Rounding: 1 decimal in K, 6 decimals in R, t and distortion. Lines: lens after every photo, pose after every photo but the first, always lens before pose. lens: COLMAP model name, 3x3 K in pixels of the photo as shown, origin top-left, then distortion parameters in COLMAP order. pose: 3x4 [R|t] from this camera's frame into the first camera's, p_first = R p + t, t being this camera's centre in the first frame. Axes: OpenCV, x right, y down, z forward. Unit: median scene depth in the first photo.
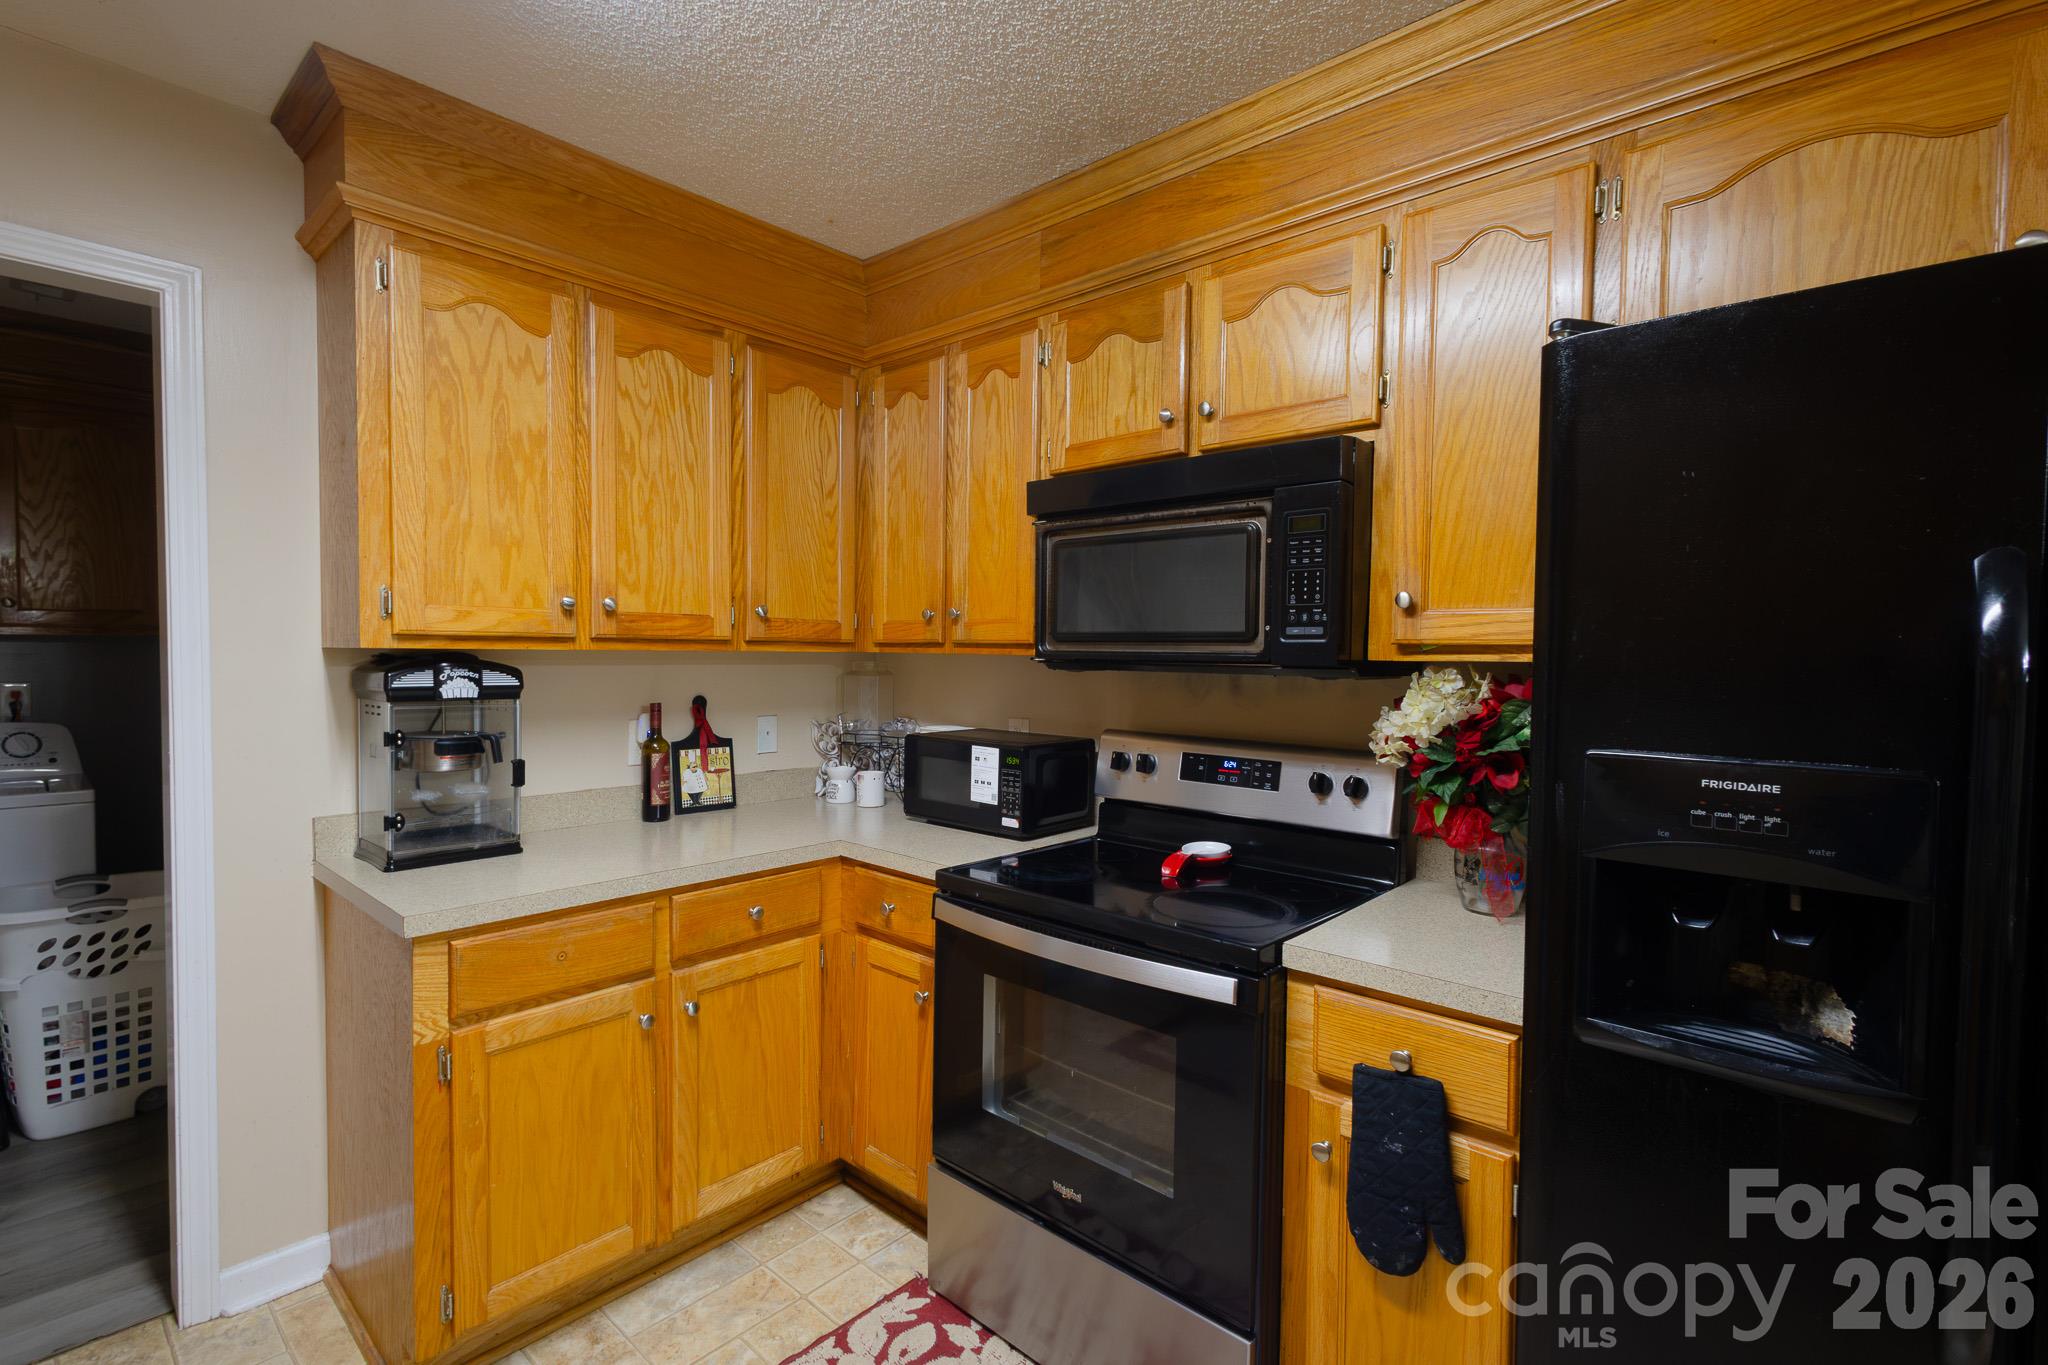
lens RADIAL K [[931.0, 0, 1015.5], [0, 931.0, 680.3], [0, 0, 1]] dist [0.005542, -0.000231]
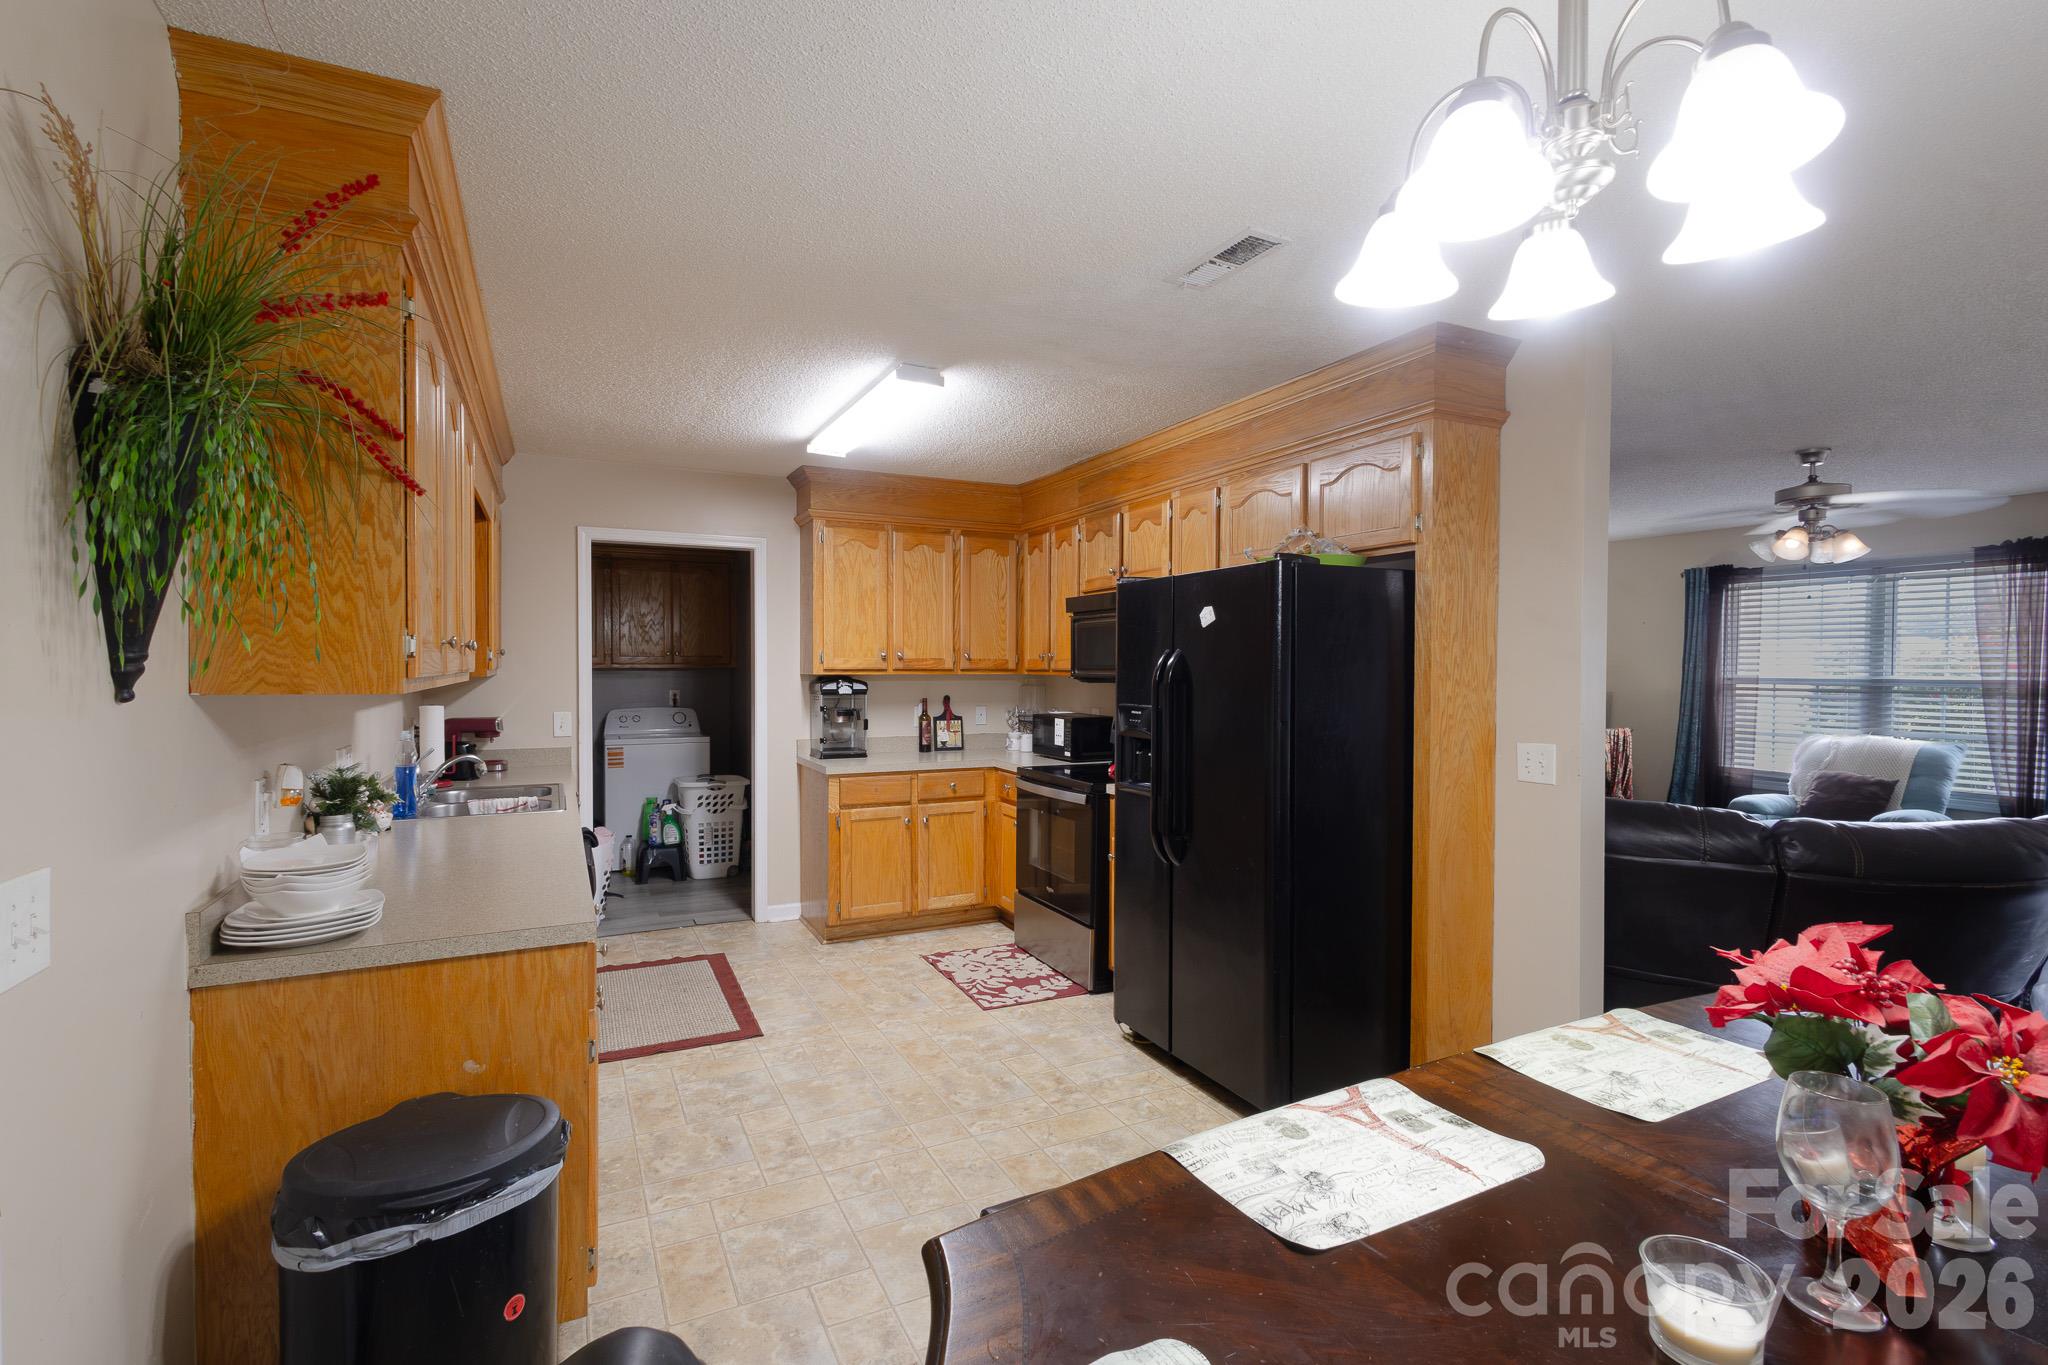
lens RADIAL K [[963.1, 0, 1018.9], [0, 963.1, 678.7], [0, 0, 1]] dist [0.009448, -0.000158]
pose [[0.927315, -0.003451, -0.374265, 0.782094], [-0.004191, 0.999799, -0.019602, 0.025999], [0.374258, 0.019746, 0.927114, -1.192135]]
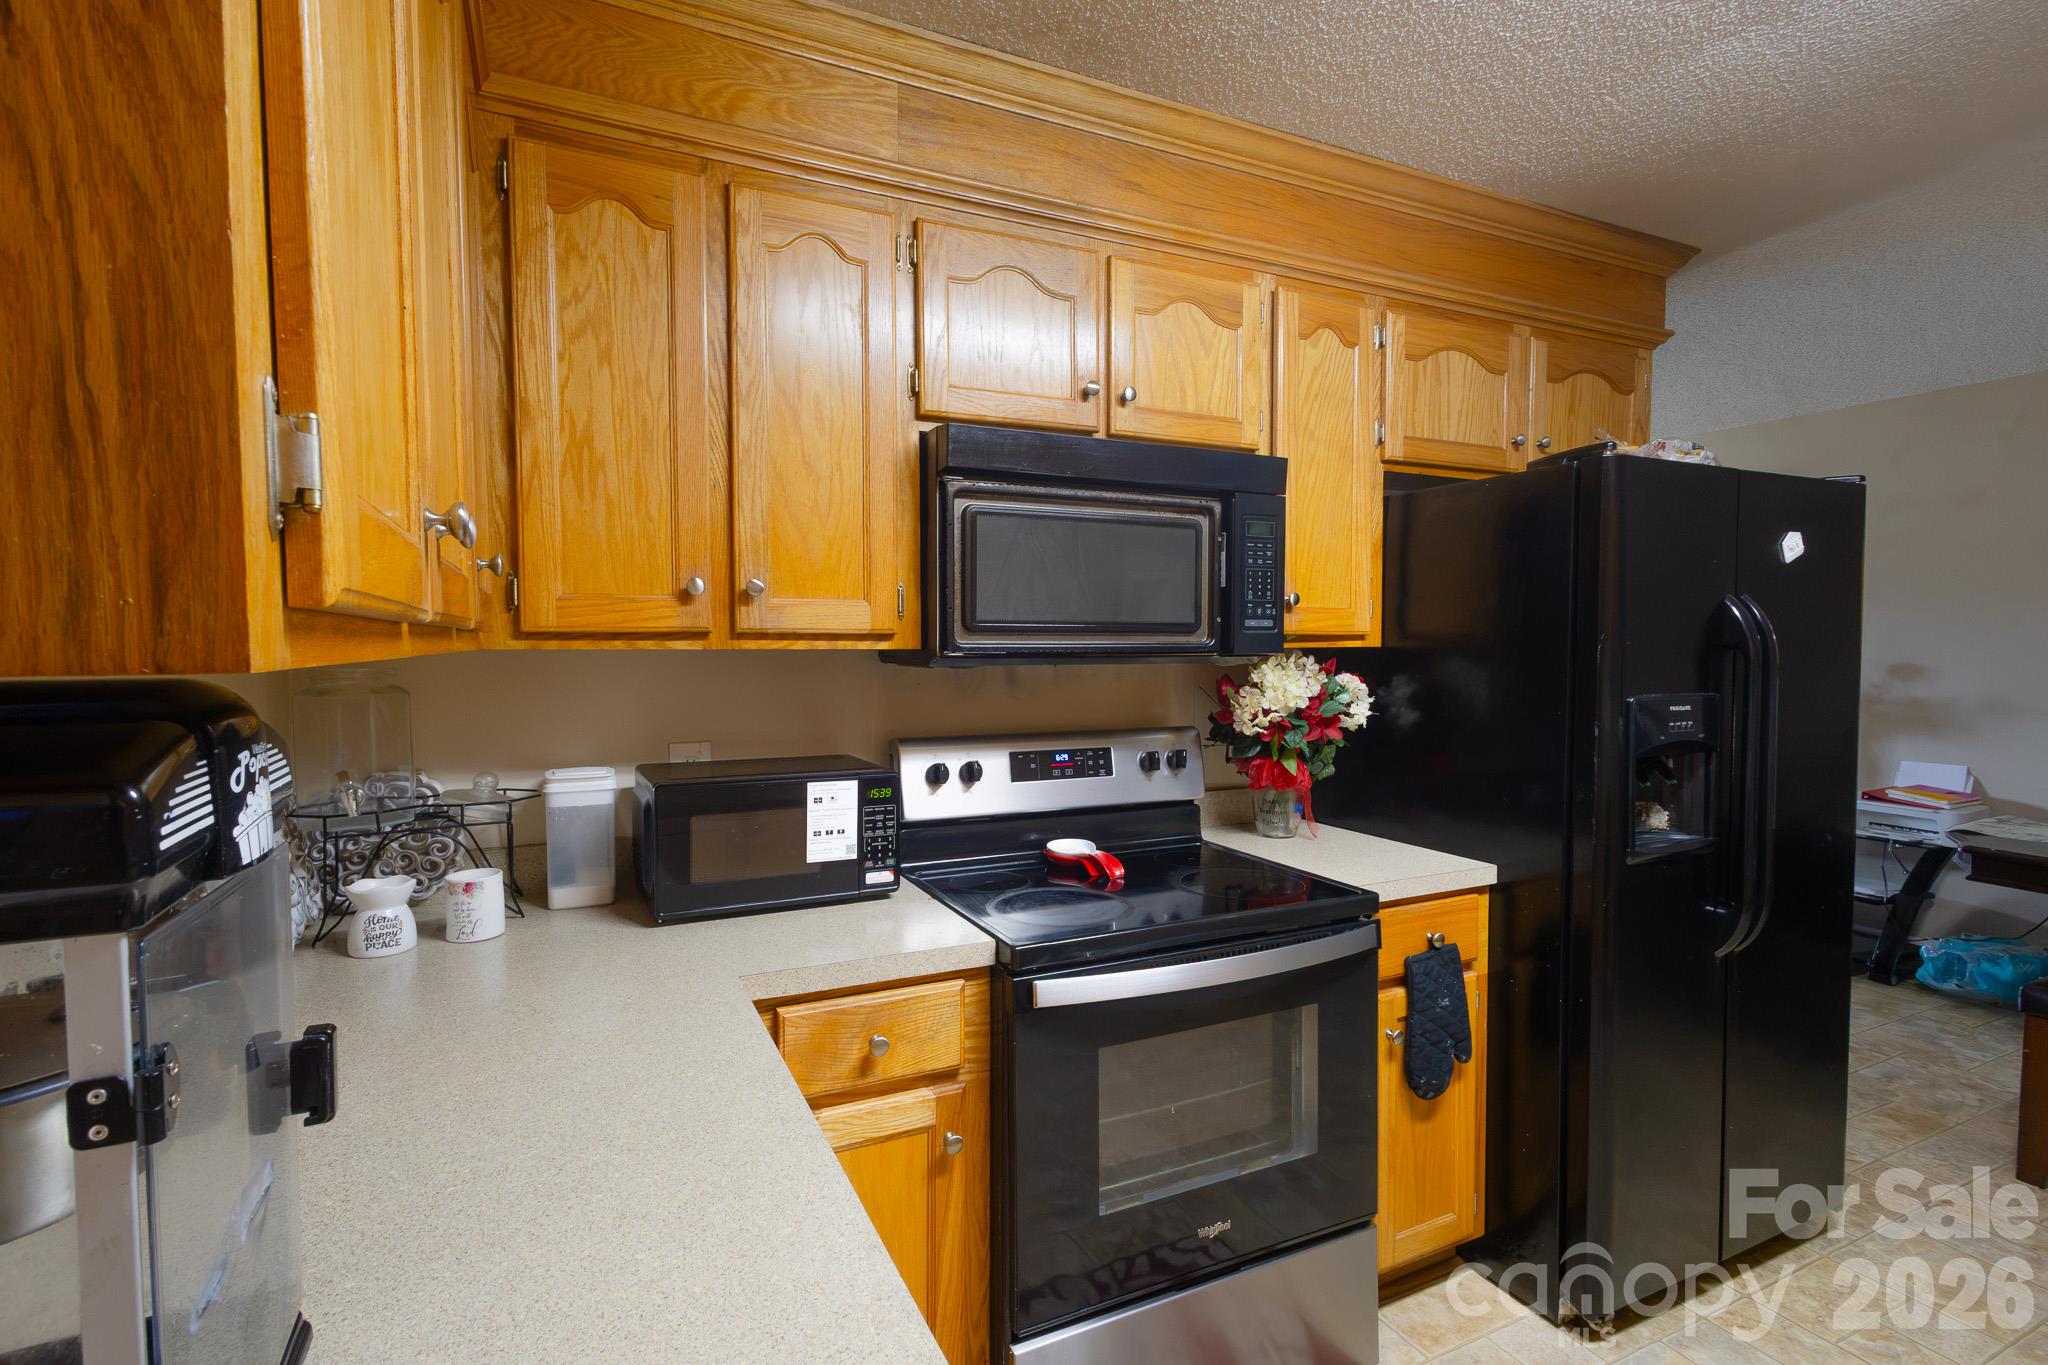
lens RADIAL K [[963.1, 0, 1018.9], [0, 963.1, 678.7], [0, 0, 1]] dist [0.009448, -0.000158]
pose [[0.381826, -0.046919, 0.923042, -0.709538], [0.033242, 0.998762, 0.037017, -0.030653], [-0.923636, 0.016550, 0.382913, 0.650590]]
